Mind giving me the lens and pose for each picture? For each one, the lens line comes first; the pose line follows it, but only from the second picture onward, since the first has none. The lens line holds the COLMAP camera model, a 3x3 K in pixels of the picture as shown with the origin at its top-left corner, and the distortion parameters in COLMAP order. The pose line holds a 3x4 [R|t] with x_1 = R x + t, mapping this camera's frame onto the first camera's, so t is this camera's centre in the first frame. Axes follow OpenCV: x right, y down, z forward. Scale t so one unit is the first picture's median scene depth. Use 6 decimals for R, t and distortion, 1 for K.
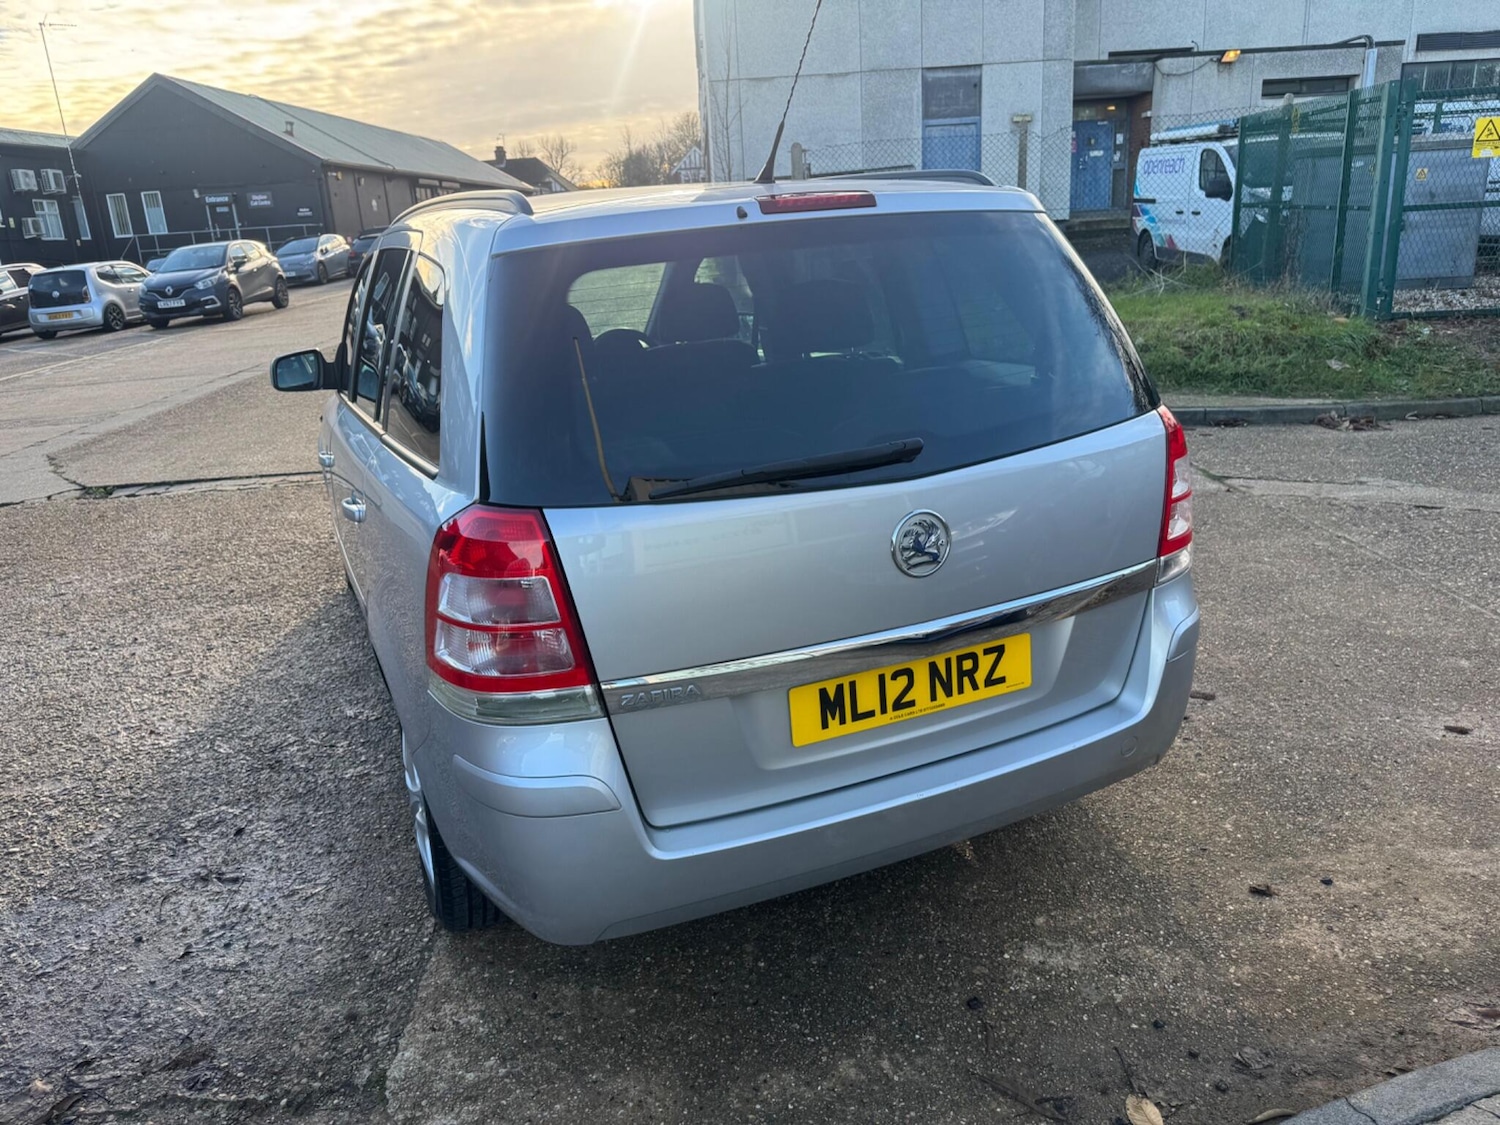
lens RADIAL K [[1083.0, 0, 753.2], [0, 1083.0, 565.4], [0, 0, 1]] dist [0.020062, -0.024727]
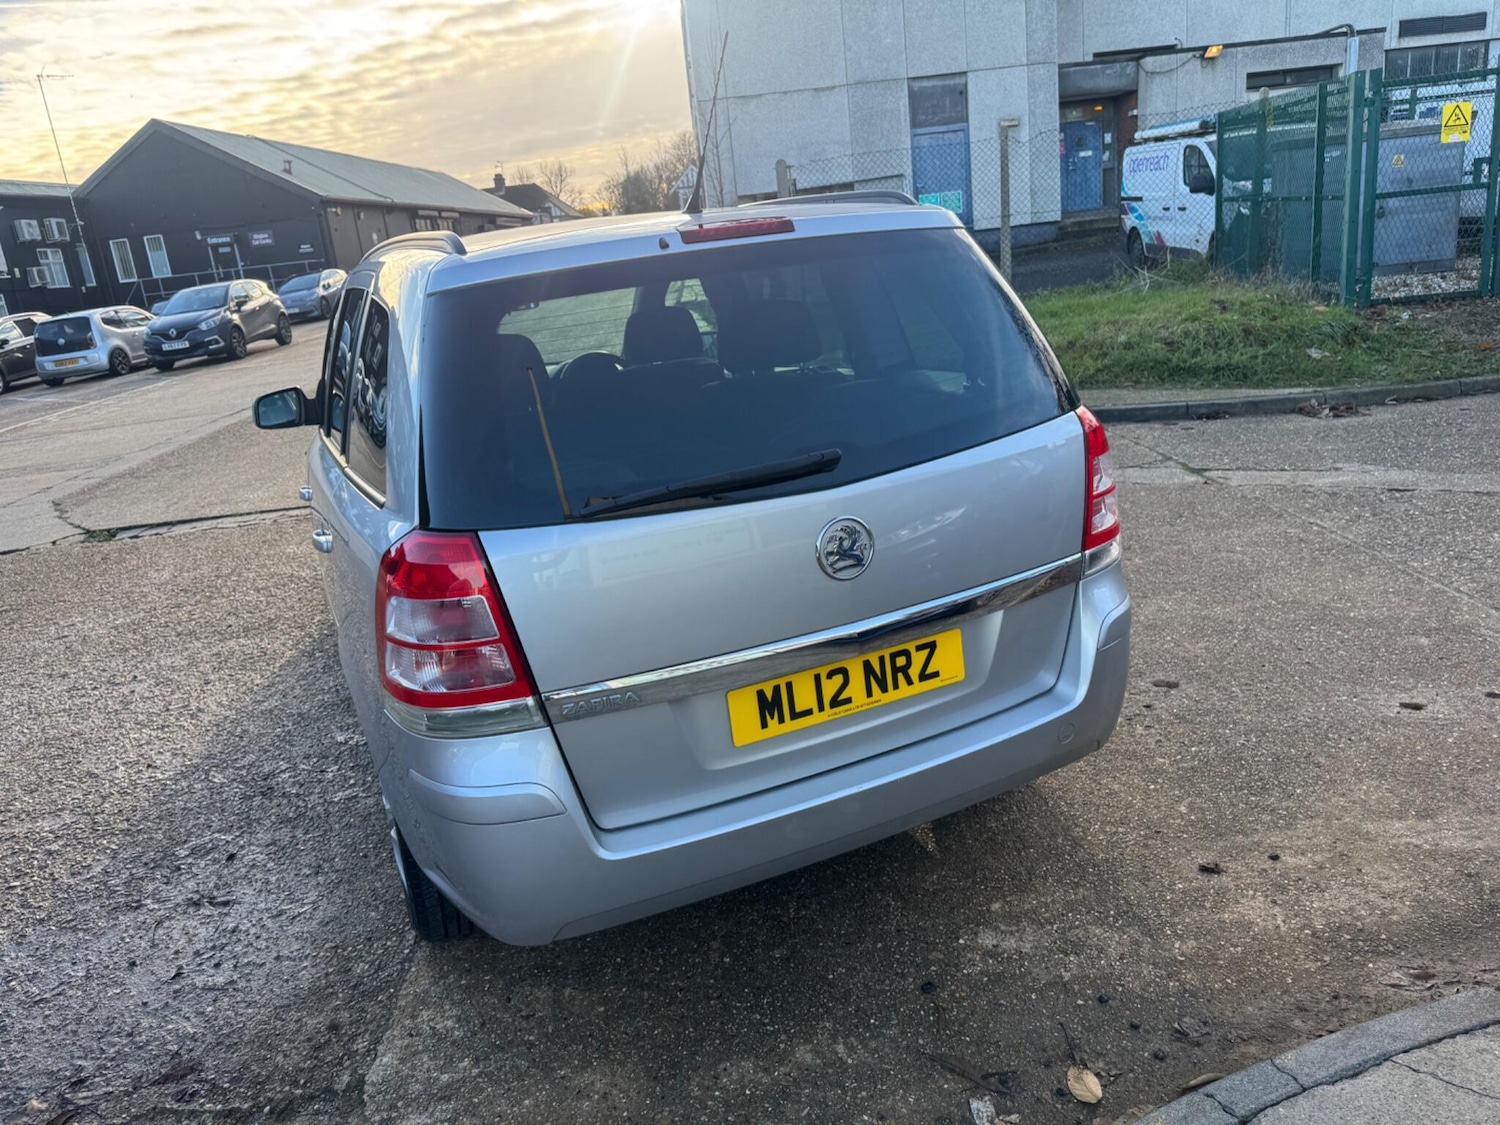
lens RADIAL K [[1090.1, 0, 774.5], [0, 1090.1, 566.2], [0, 0, 1]] dist [0.021503, -0.026399]
pose [[0.998944, -0.045554, -0.005944, 0.047698], [0.045483, 0.998898, -0.011616, 0.003384], [0.006467, 0.011334, 0.999915, -0.030790]]
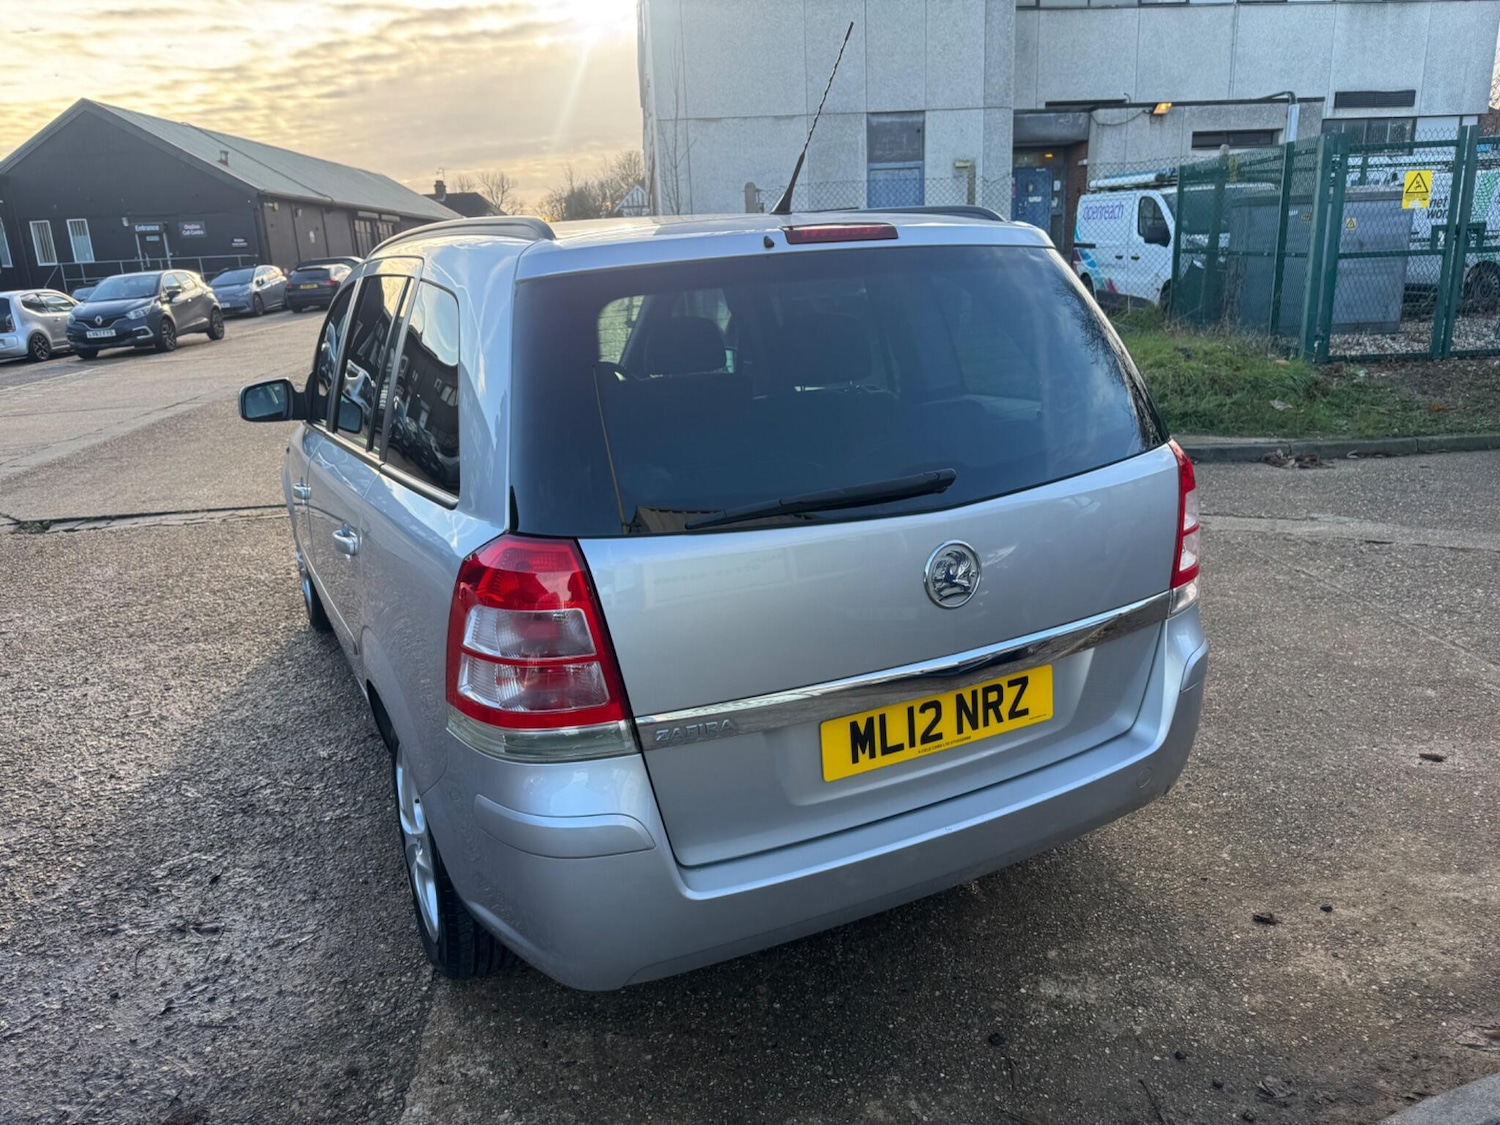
lens RADIAL K [[1082.0, 0, 749.6], [0, 1082.0, 577.4], [0, 0, 1]] dist [0.013841, -0.016511]
pose [[0.998104, -0.001611, 0.061531, -0.047593], [0.003050, 0.999724, -0.023296, 0.002449], [-0.061477, 0.023439, 0.997833, 0.010090]]
